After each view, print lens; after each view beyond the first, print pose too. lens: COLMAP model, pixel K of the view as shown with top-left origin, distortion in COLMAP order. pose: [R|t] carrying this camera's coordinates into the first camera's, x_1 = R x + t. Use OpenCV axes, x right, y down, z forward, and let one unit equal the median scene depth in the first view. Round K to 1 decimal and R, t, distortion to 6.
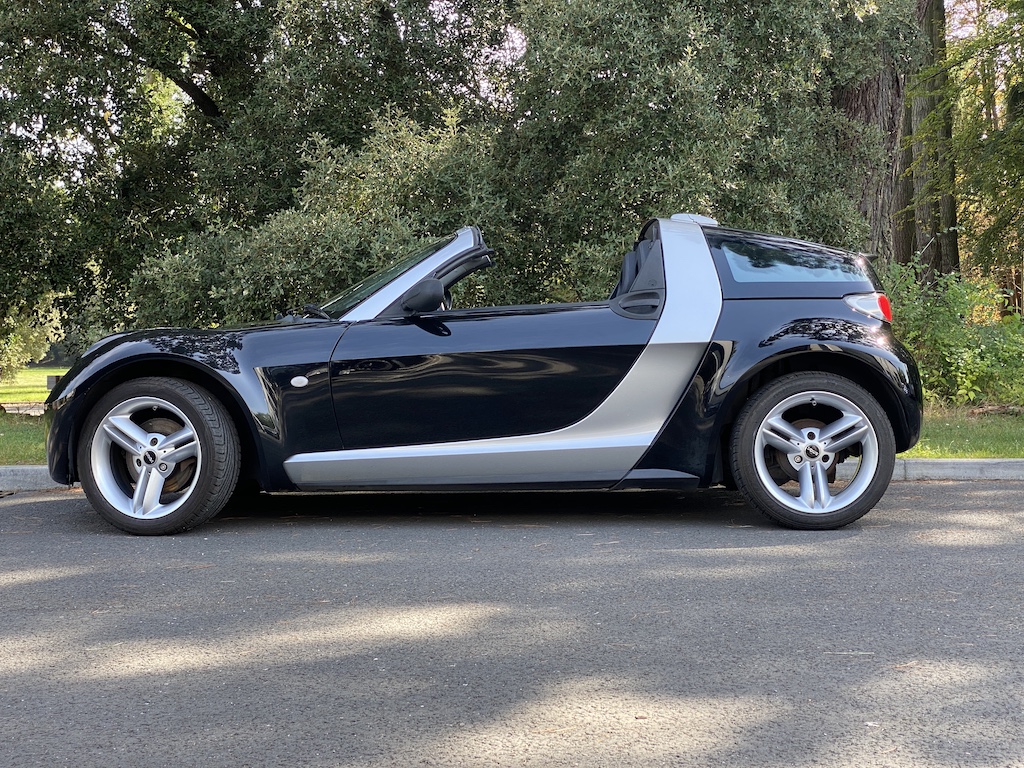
lens RADIAL K [[1562.0, 0, 518.7], [0, 1562.0, 381.5], [0, 0, 1]] dist [0.193322, 0.000000]
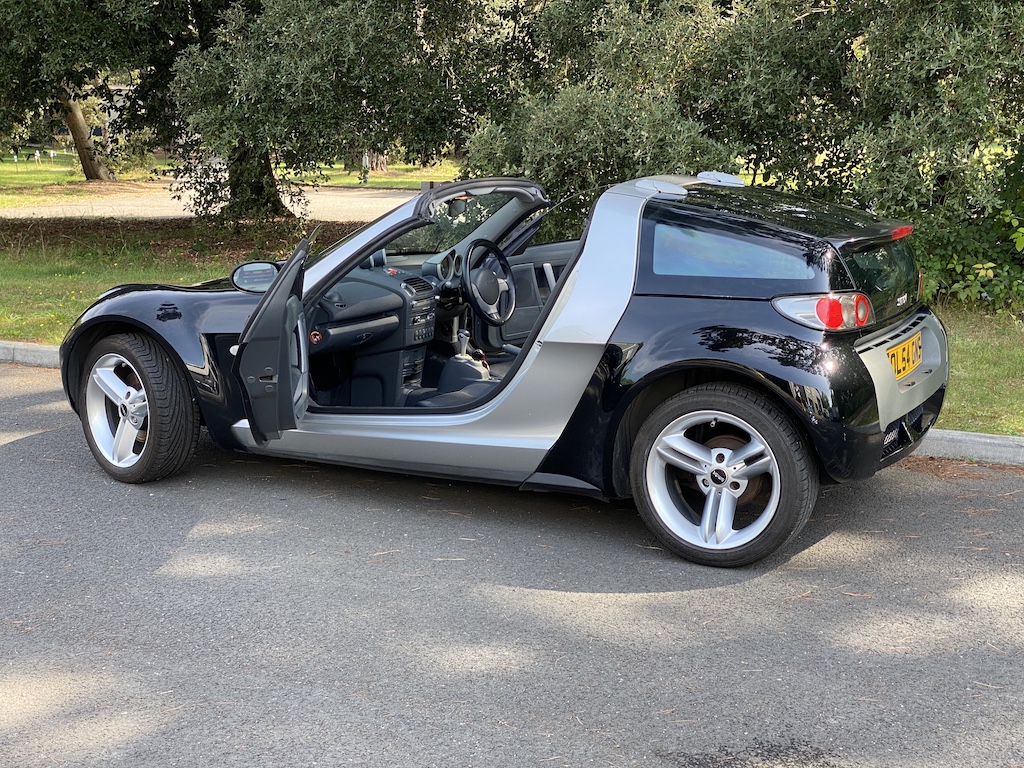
lens RADIAL K [[1562.0, 0, 507.2], [0, 1562.0, 381.0], [0, 0, 1]] dist [0.193322, 0.000000]
pose [[0.884089, 0.088723, -0.458819, 0.474115], [-0.016579, 0.987149, 0.158941, -0.142583], [0.467024, -0.132911, 0.874199, 0.194437]]
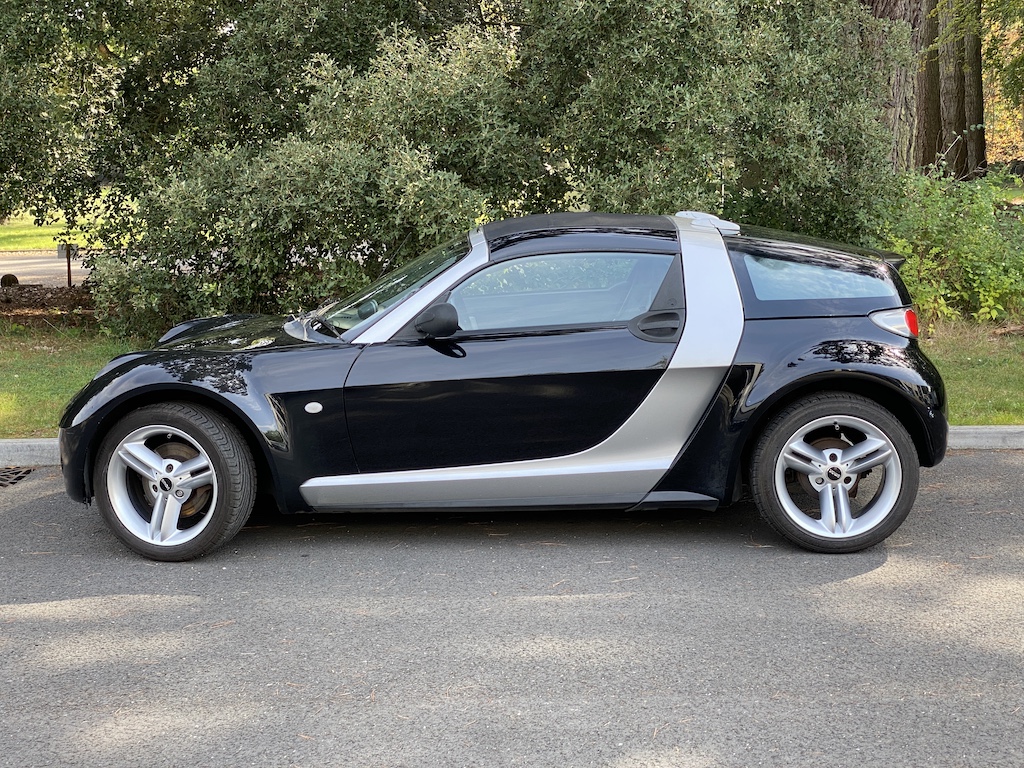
lens RADIAL K [[1562.0, 0, 502.0], [0, 1562.0, 382.2], [0, 0, 1]] dist [0.193322, 0.000000]
pose [[0.999828, -0.007086, -0.017137, -0.003931], [0.009186, 0.992027, 0.125693, -0.137670], [0.016110, -0.125829, 0.991921, 0.024402]]
